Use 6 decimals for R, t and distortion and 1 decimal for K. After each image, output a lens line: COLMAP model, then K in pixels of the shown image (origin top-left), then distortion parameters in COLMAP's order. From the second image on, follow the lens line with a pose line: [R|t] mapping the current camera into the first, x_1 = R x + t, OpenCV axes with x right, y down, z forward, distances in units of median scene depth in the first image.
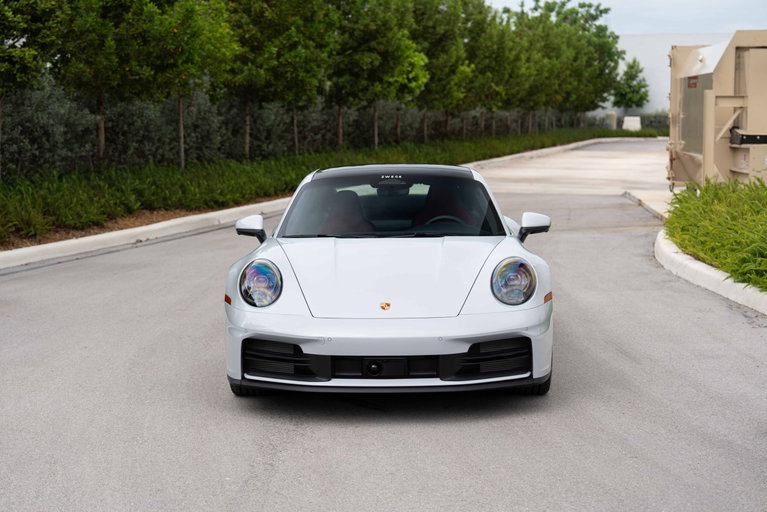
lens RADIAL K [[1525.1, 0, 383.5], [0, 1525.1, 256.0], [0, 0, 1]] dist [-0.019173, 0.250362]
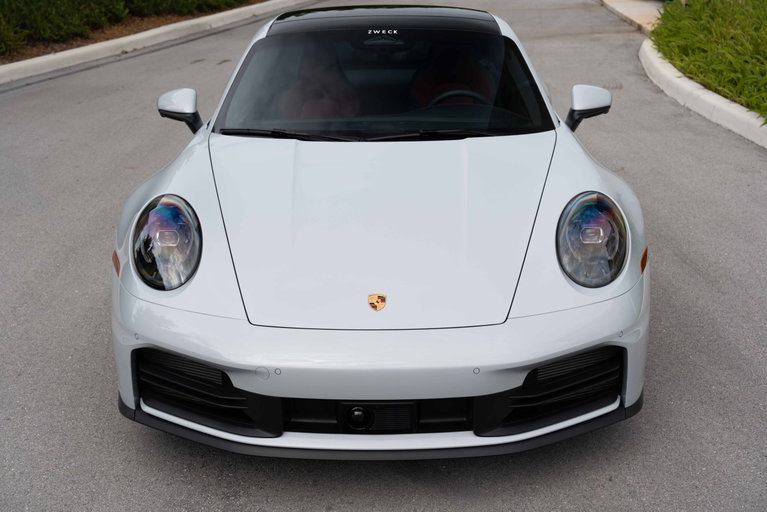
lens RADIAL K [[1052.7, 0, 383.5], [0, 1052.7, 256.0], [0, 0, 1]] dist [0.011272, 0.012070]
pose [[0.999869, -0.002918, 0.015935, -0.002176], [-0.000688, 0.975110, 0.221722, -0.057850], [-0.016185, -0.221704, 0.974980, 0.509710]]
